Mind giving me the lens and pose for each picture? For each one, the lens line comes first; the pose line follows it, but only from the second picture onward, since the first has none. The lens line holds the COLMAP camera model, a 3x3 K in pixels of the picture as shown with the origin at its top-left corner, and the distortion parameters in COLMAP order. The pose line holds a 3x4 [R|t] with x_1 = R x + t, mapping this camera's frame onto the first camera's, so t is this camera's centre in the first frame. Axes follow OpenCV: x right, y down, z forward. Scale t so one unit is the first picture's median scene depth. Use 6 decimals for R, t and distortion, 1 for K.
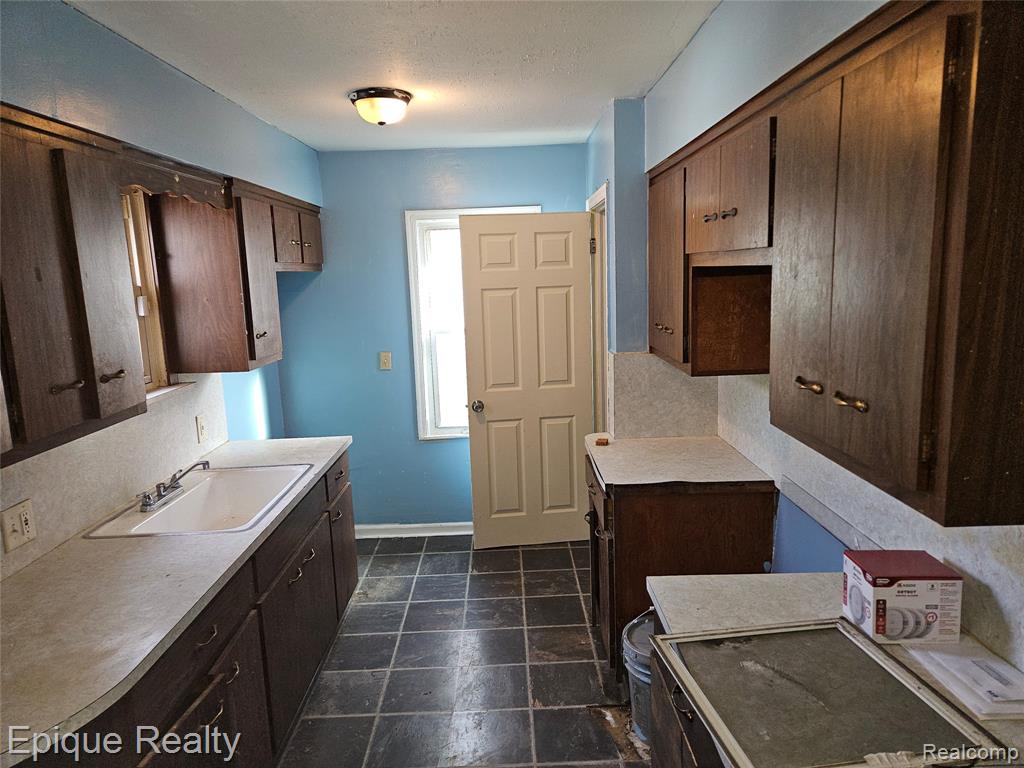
lens RADIAL K [[680.1, 0, 510.8], [0, 680.1, 379.0], [0, 0, 1]] dist [0.069776, -0.053345]
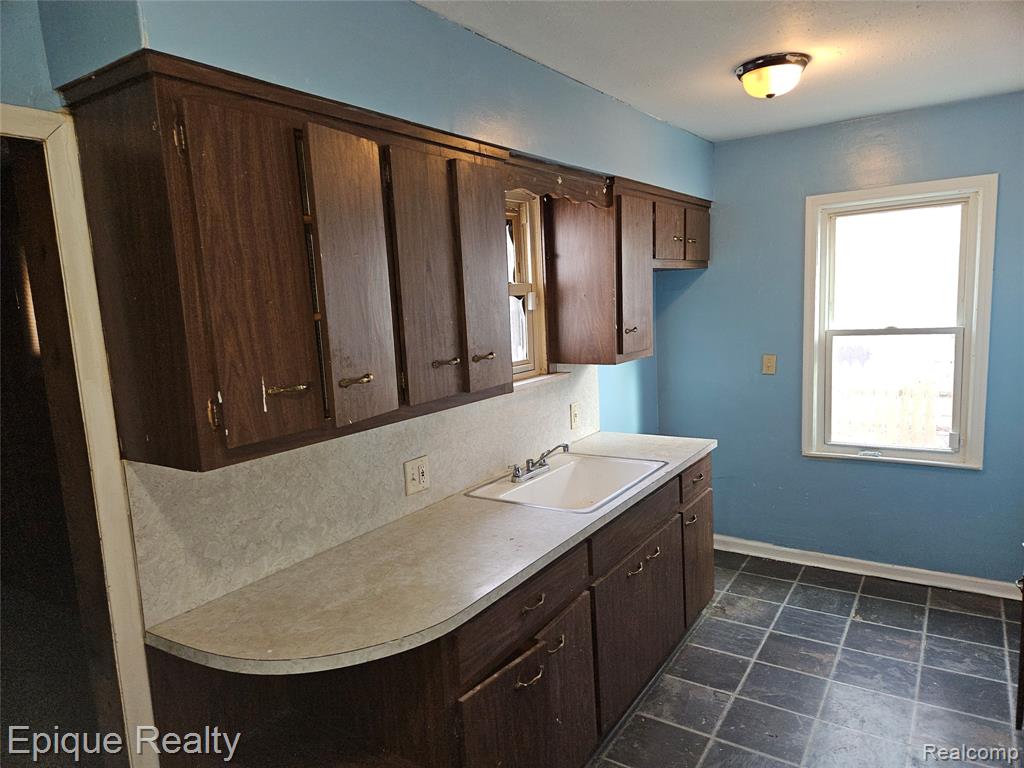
lens RADIAL K [[680.1, 0, 504.3], [0, 680.1, 393.7], [0, 0, 1]] dist [0.069776, -0.053345]
pose [[0.827306, 0.075258, -0.556687, 0.061770], [-0.069617, 0.997082, 0.031335, 0.013794], [0.557420, 0.012831, 0.830131, 0.063372]]
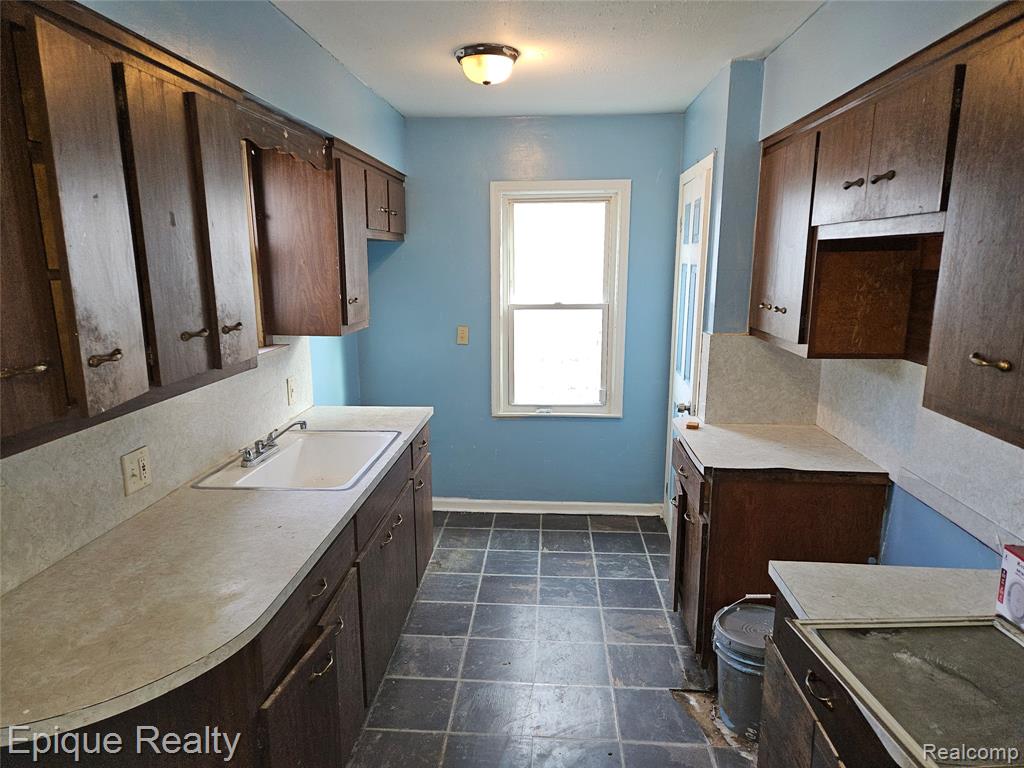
lens RADIAL K [[680.1, 0, 506.7], [0, 680.1, 398.6], [0, 0, 1]] dist [0.069776, -0.053345]
pose [[0.996337, 0.049297, -0.069874, -0.075380], [-0.045912, 0.997731, 0.049248, 0.022596], [0.072144, -0.045860, 0.996339, 0.020807]]
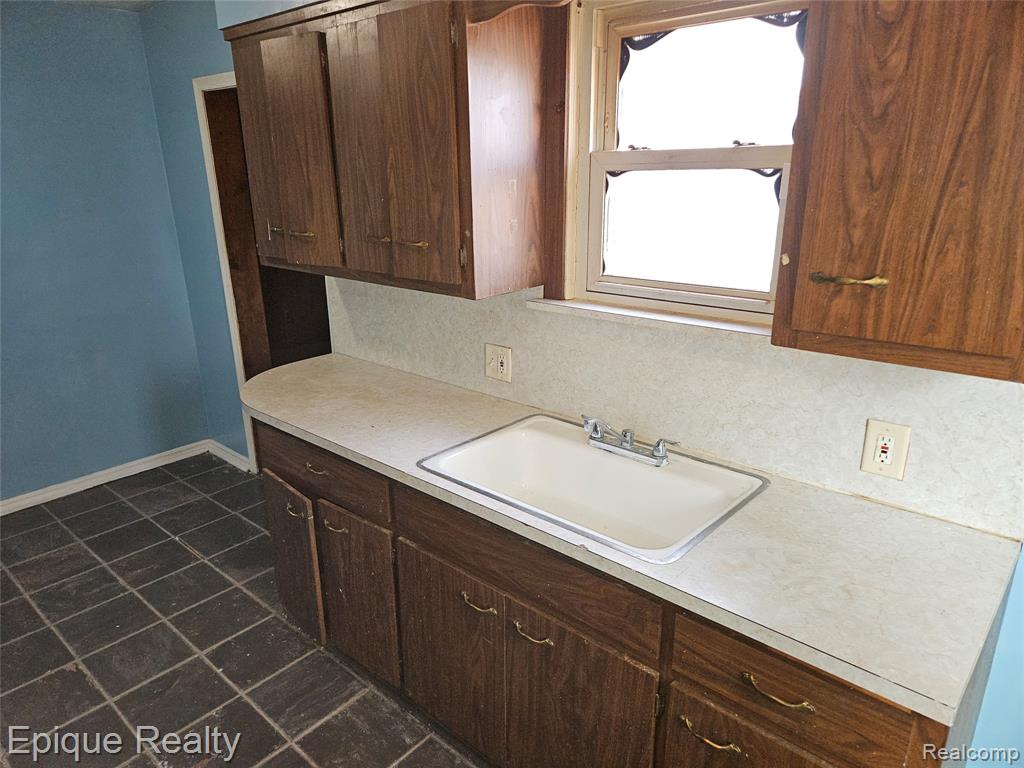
lens RADIAL K [[680.1, 0, 521.0], [0, 680.1, 397.9], [0, 0, 1]] dist [0.069776, -0.053345]
pose [[-0.668771, 0.272072, -0.691897, 0.070987], [-0.084978, 0.896562, 0.434689, -0.190435], [0.738596, 0.349504, -0.576475, 1.326013]]
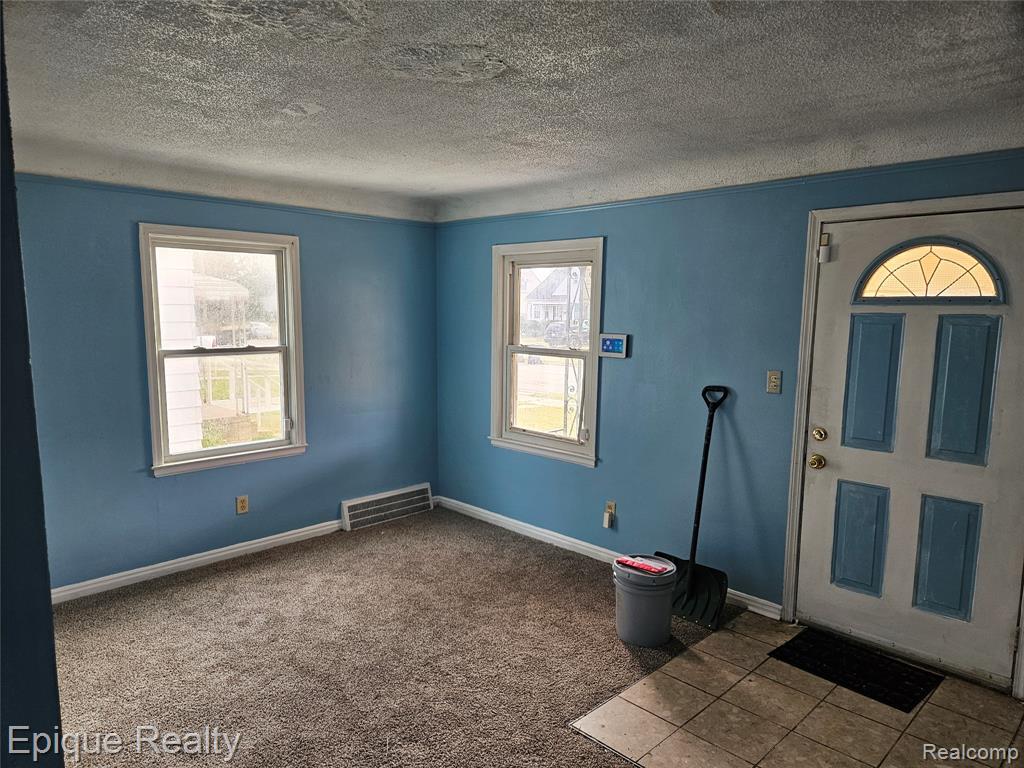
lens RADIAL K [[680.1, 0, 504.5], [0, 680.1, 390.2], [0, 0, 1]] dist [0.069776, -0.053345]
pose [[0.713720, -0.041538, 0.699199, -0.791563], [0.070890, 0.997398, -0.013108, 0.042840], [-0.696835, 0.058922, 0.714807, 0.009872]]
